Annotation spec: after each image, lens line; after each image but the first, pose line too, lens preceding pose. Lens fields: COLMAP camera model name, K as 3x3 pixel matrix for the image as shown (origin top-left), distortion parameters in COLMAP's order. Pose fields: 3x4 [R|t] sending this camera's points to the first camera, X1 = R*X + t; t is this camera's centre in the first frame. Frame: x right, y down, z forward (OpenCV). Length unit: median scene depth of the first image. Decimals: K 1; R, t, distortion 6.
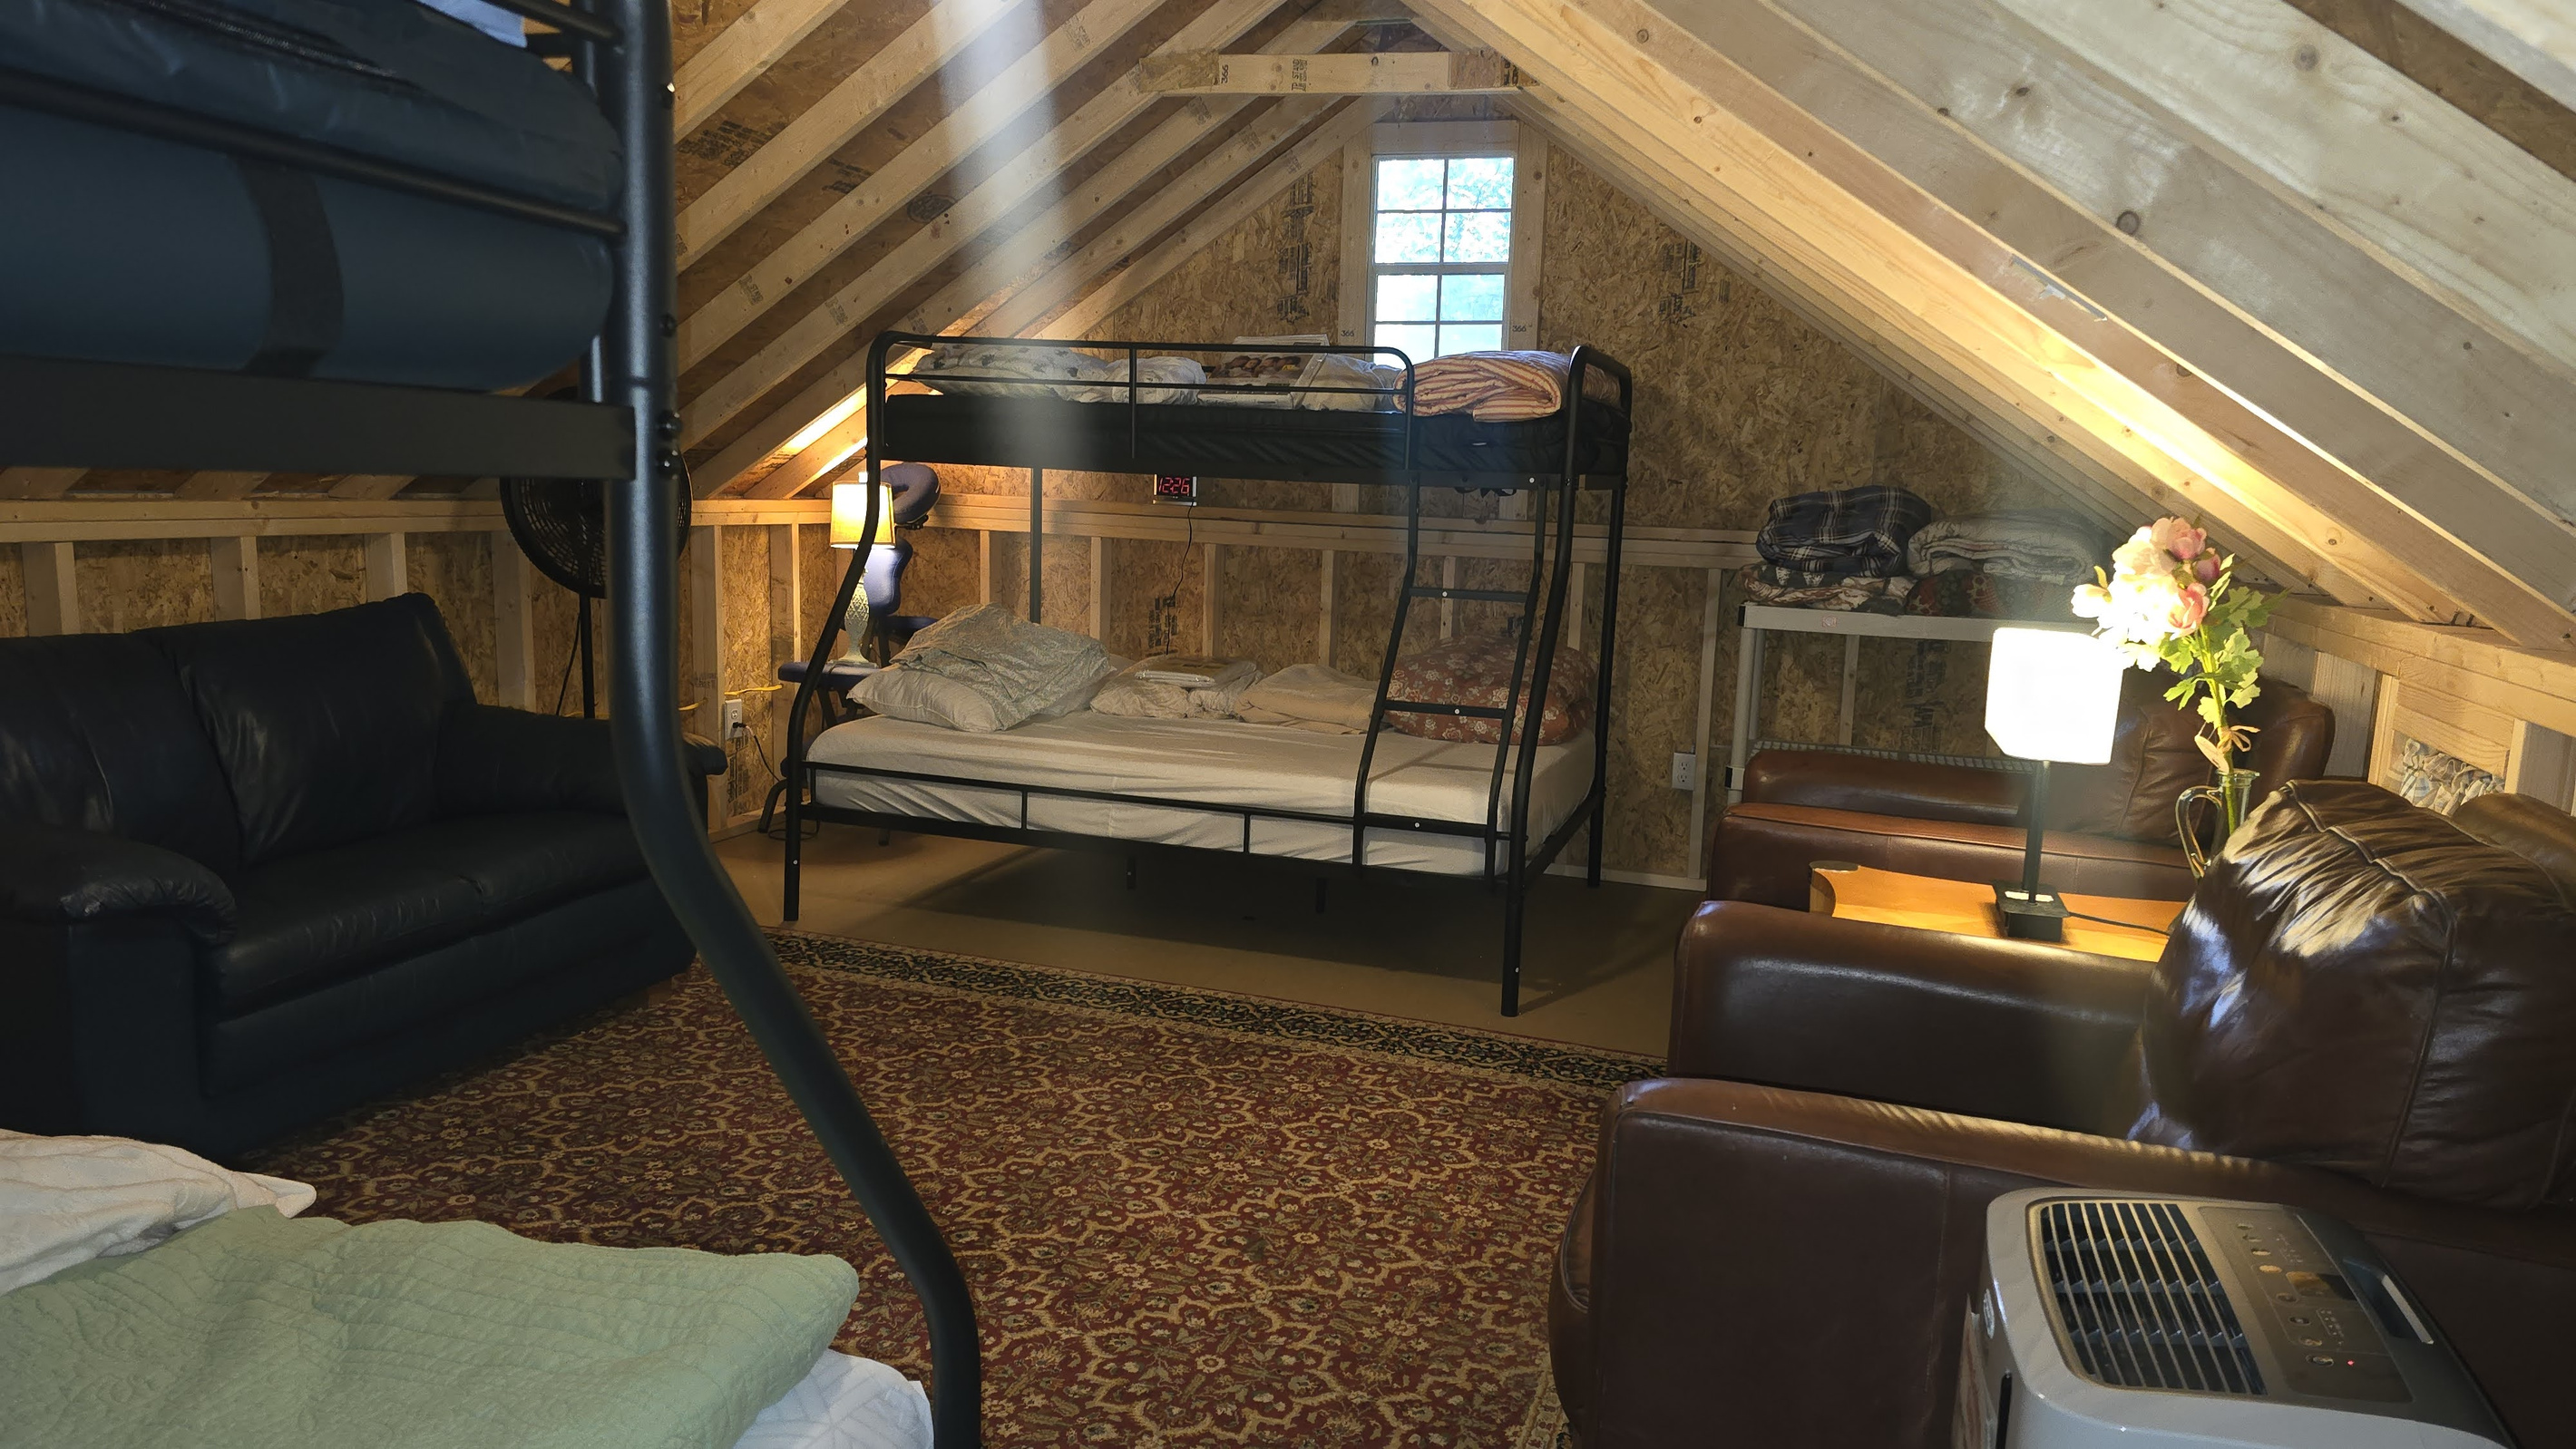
lens RADIAL K [[1714.8, 0, 1301.7], [0, 1714.8, 726.6], [0, 0, 1]] dist [0.106932, -0.107300]
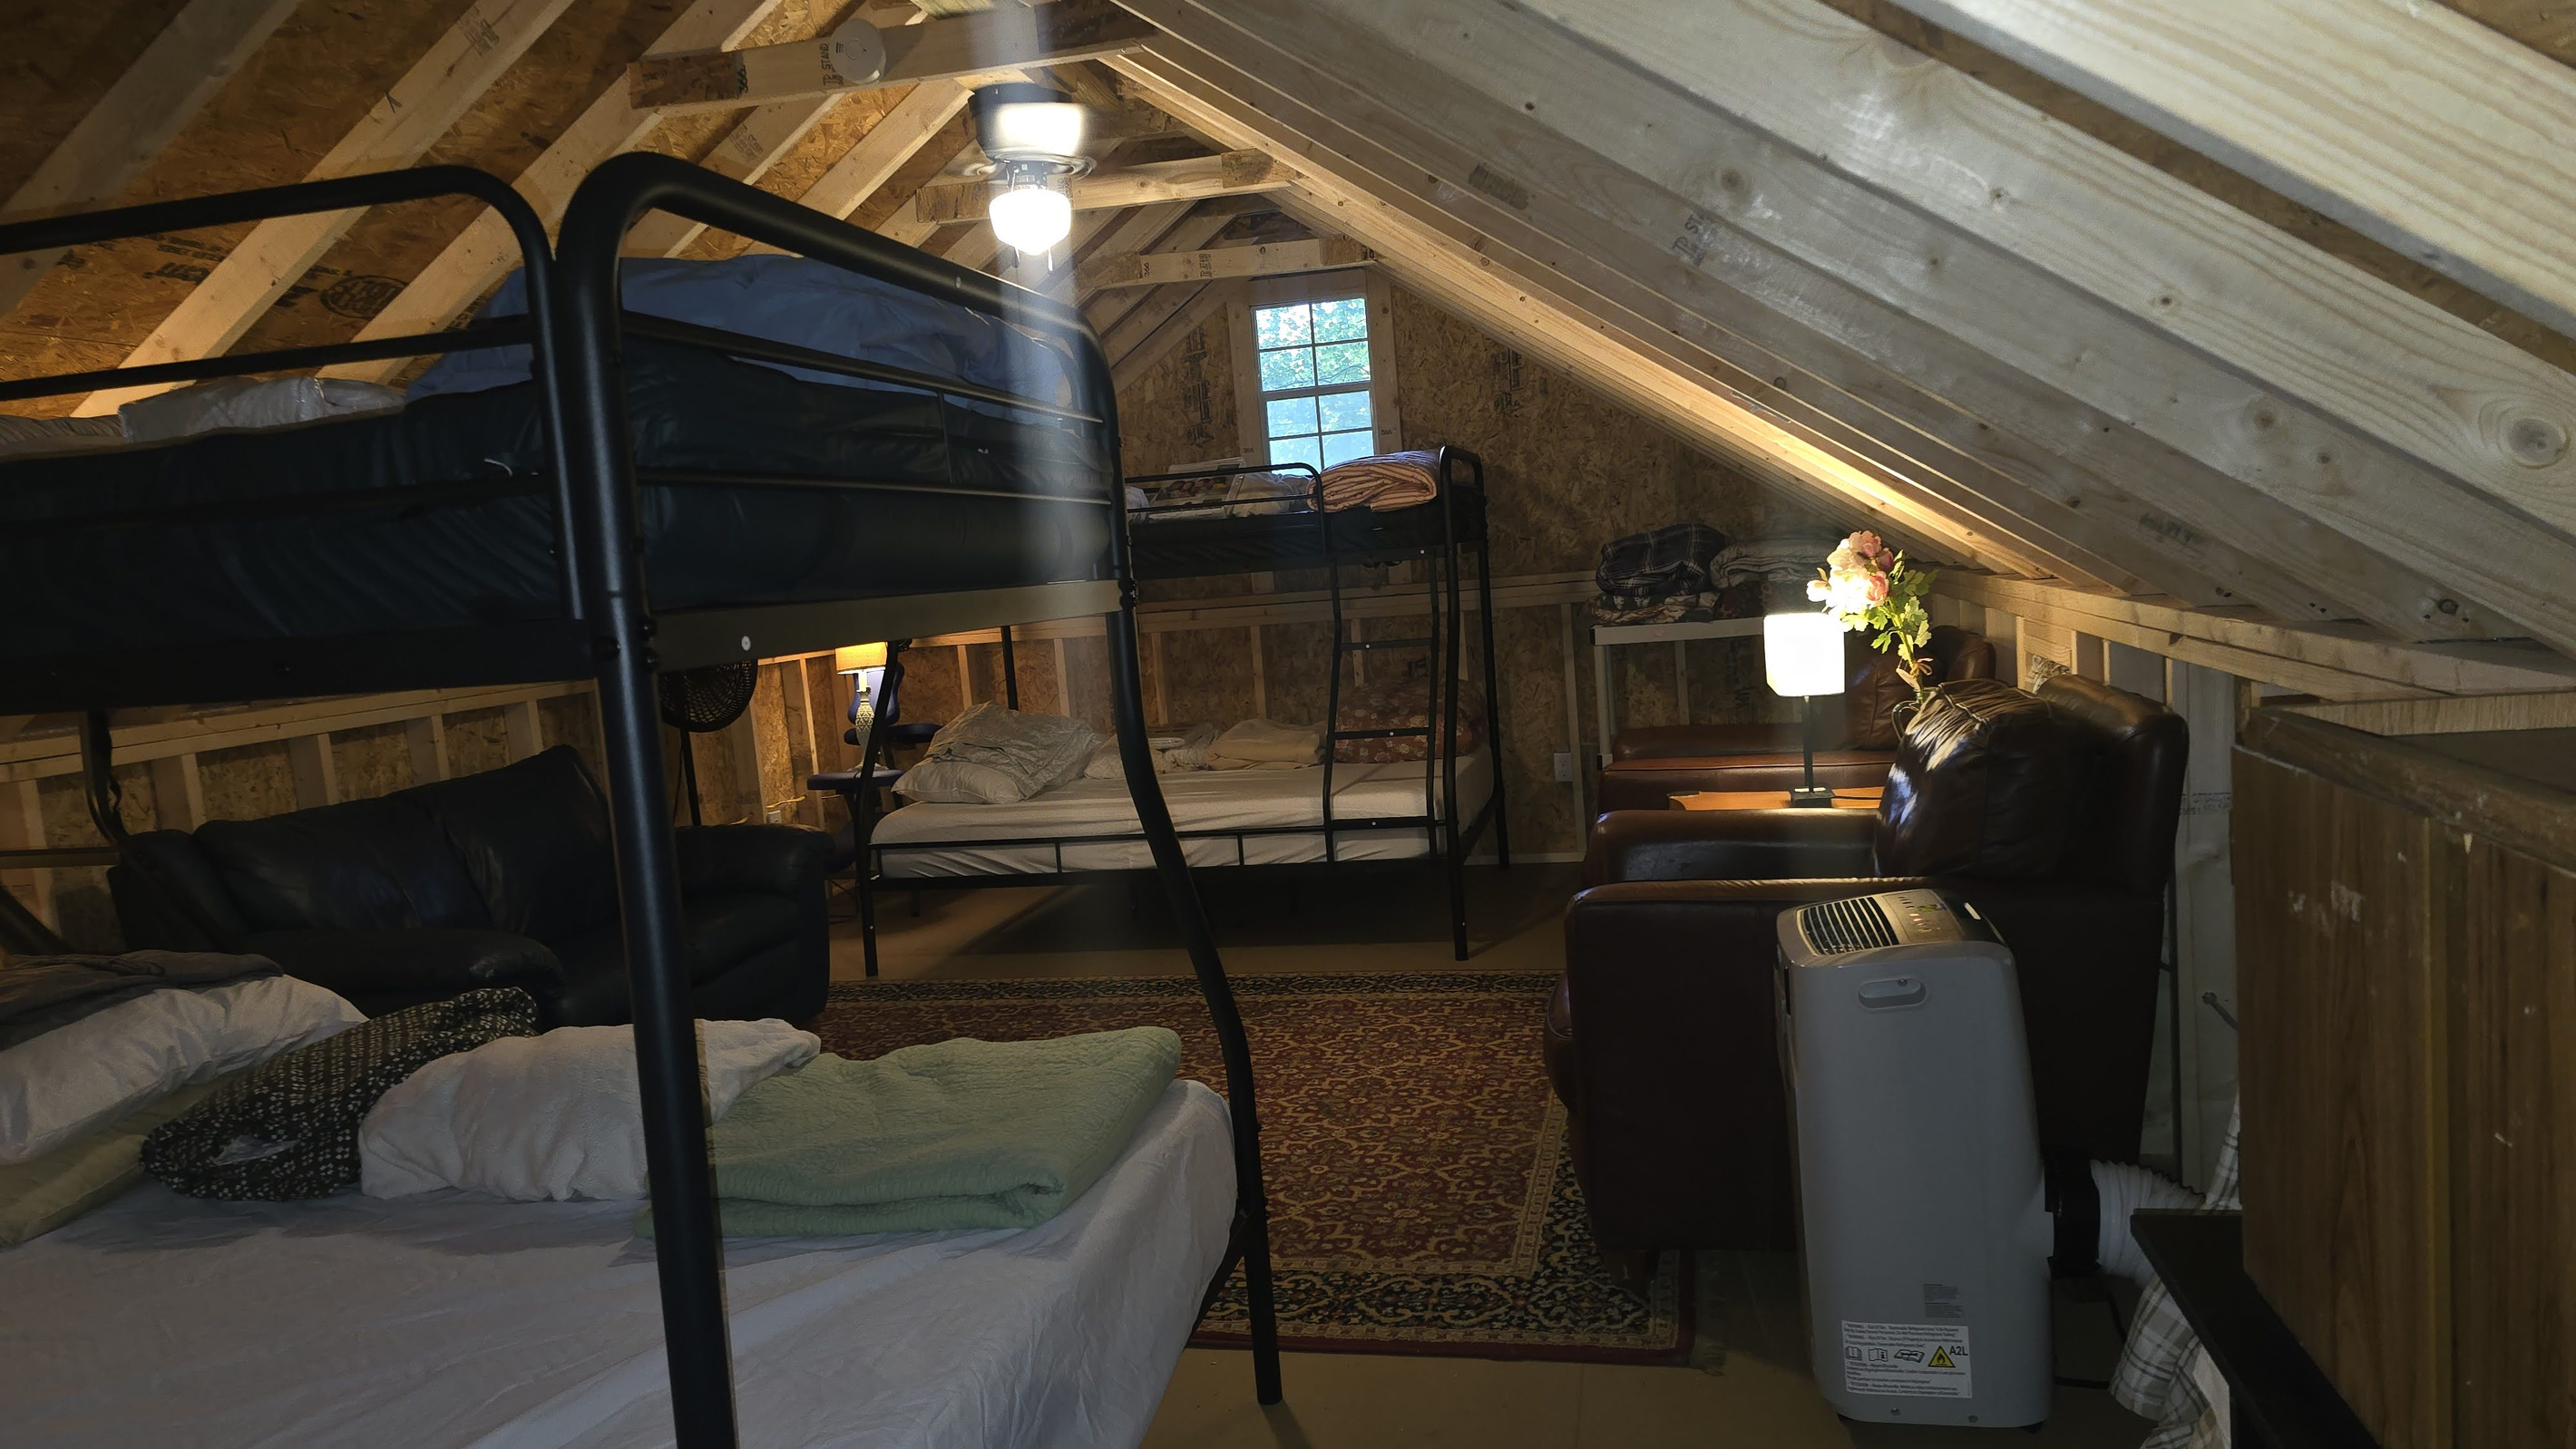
lens RADIAL K [[1710.2, 0, 1298.0], [0, 1710.2, 735.5], [0, 0, 1]] dist [0.129813, -0.162826]
pose [[0.988747, -0.125744, 0.081042, -0.074720], [0.128989, 0.990988, -0.036117, 0.026575], [-0.075770, 0.046164, 0.996056, -0.252116]]
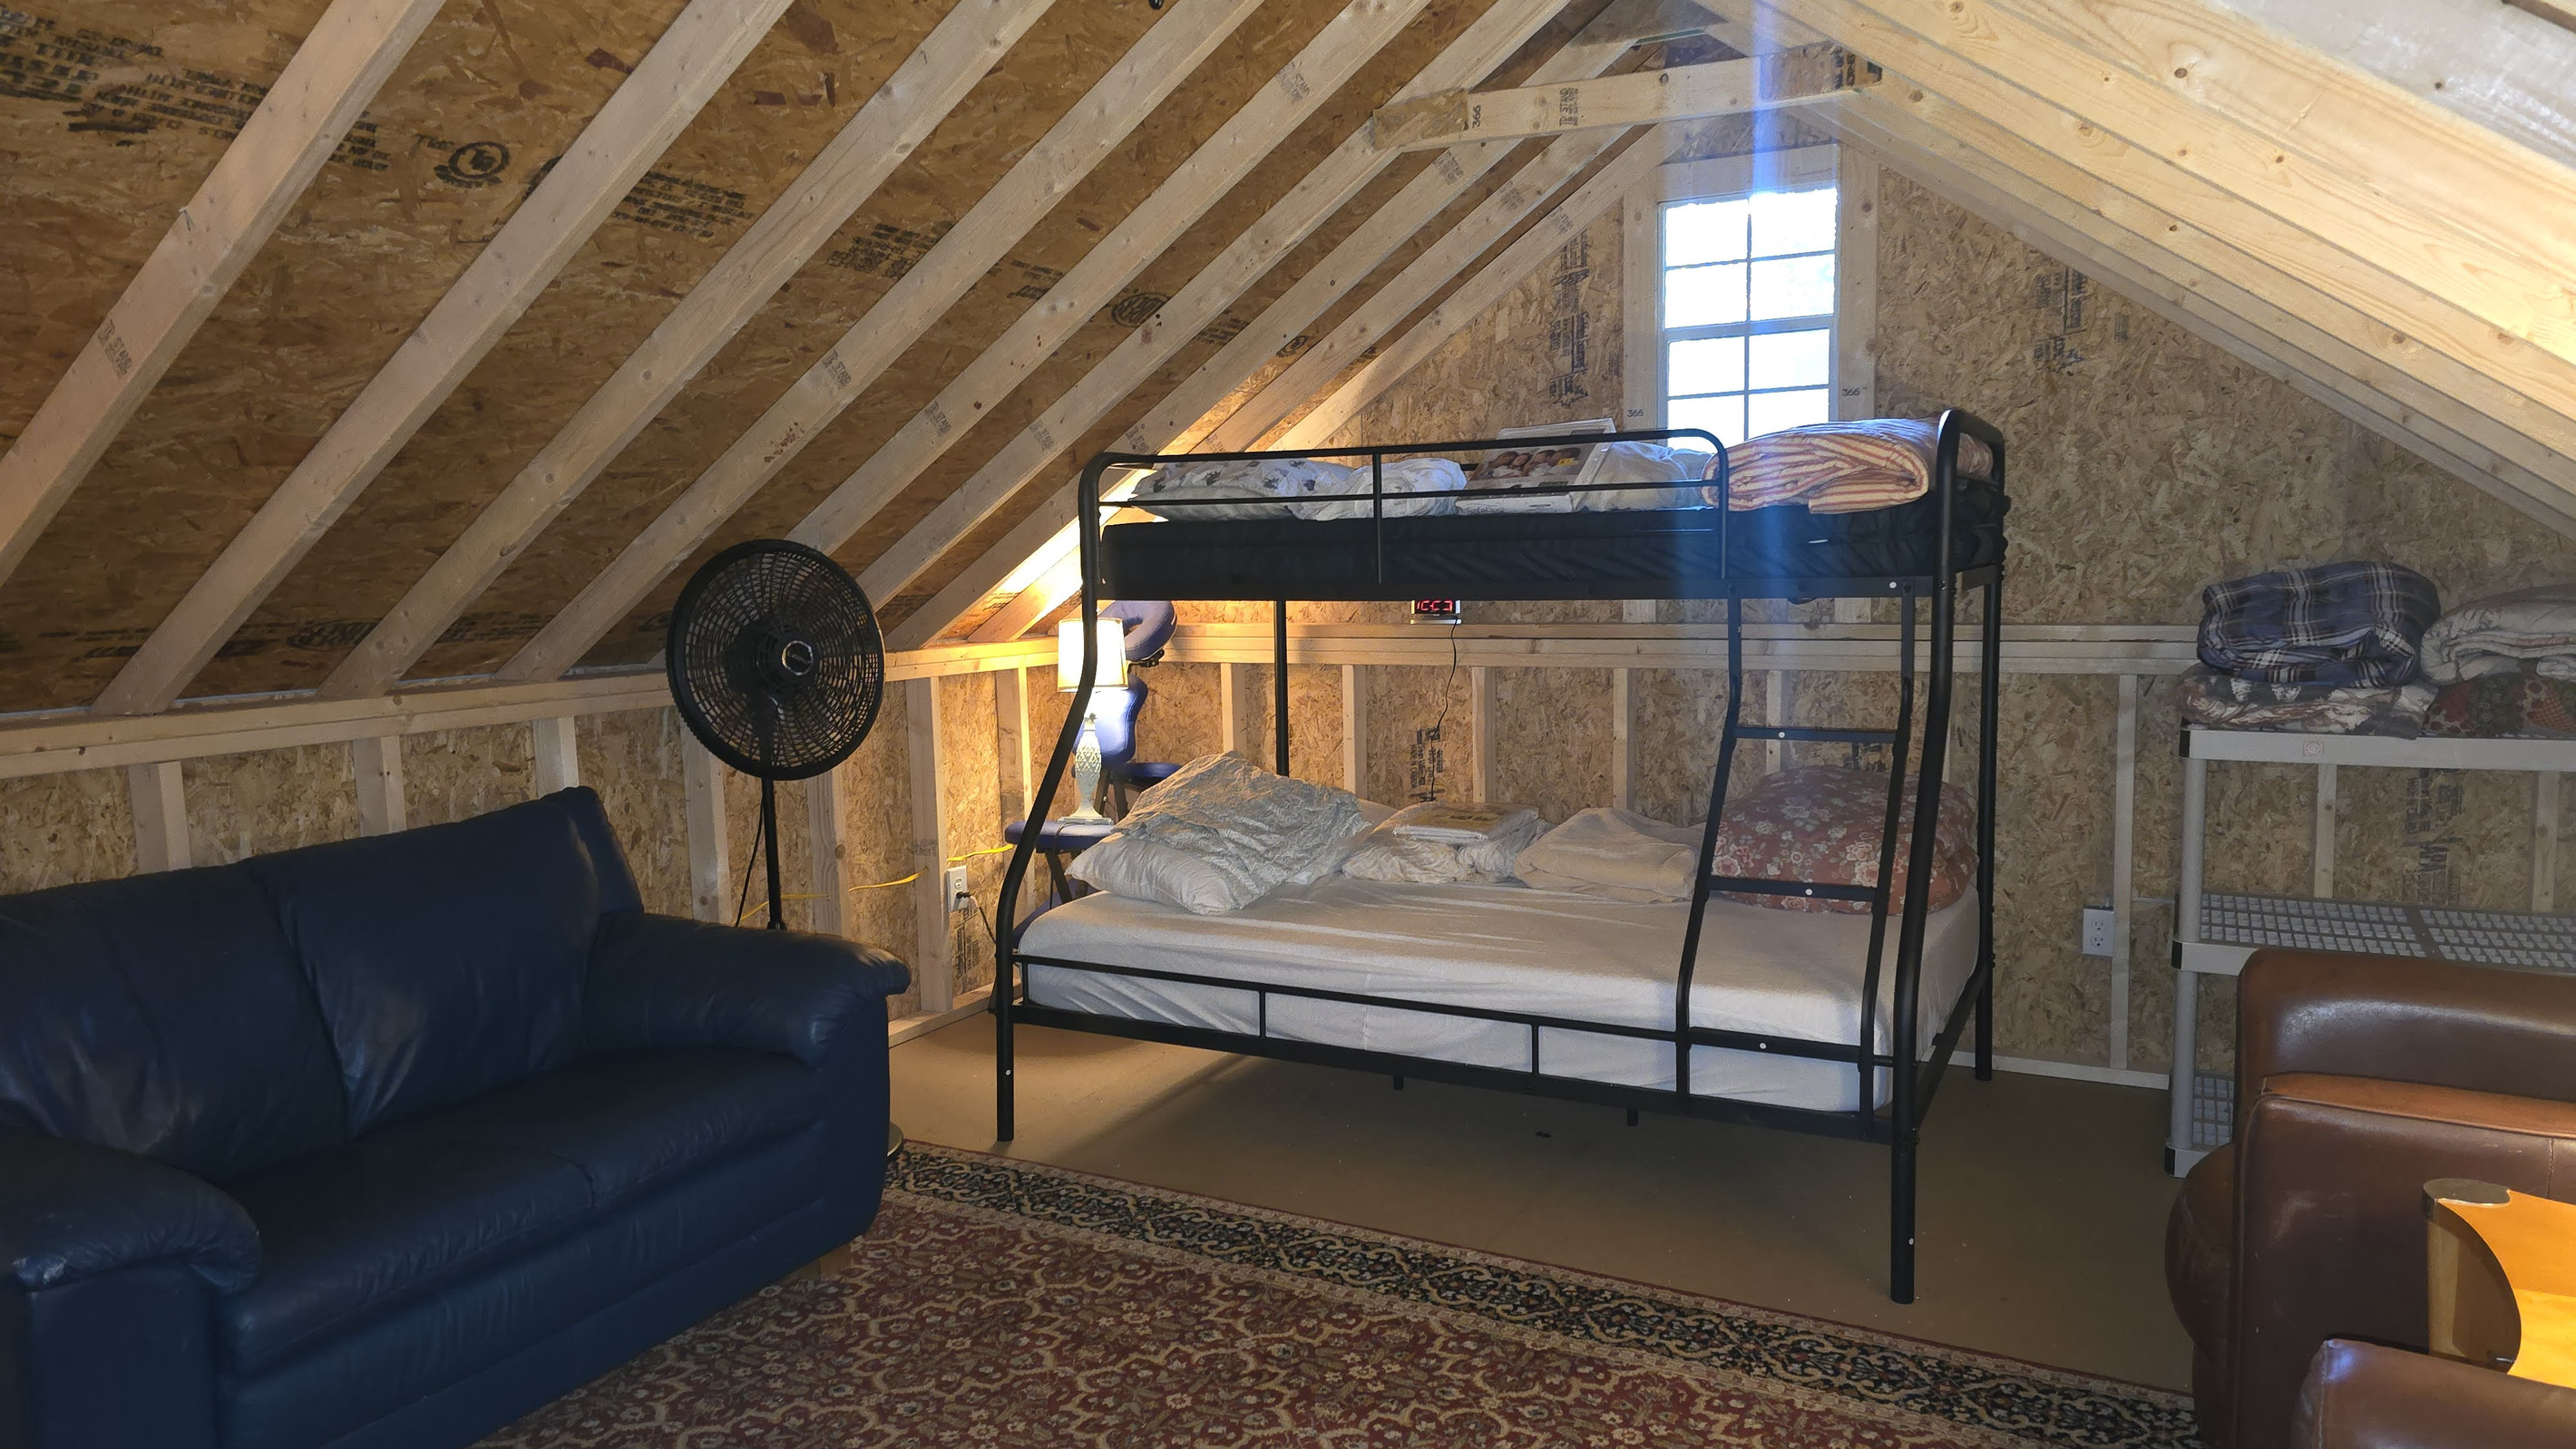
lens RADIAL K [[1710.2, 0, 1298.0], [0, 1710.2, 735.5], [0, 0, 1]] dist [0.129813, -0.162826]
pose [[0.985364, -0.039212, -0.165891, -0.002404], [0.032150, 0.998468, -0.045041, -0.045275], [0.167403, 0.039048, 0.985115, 0.174227]]
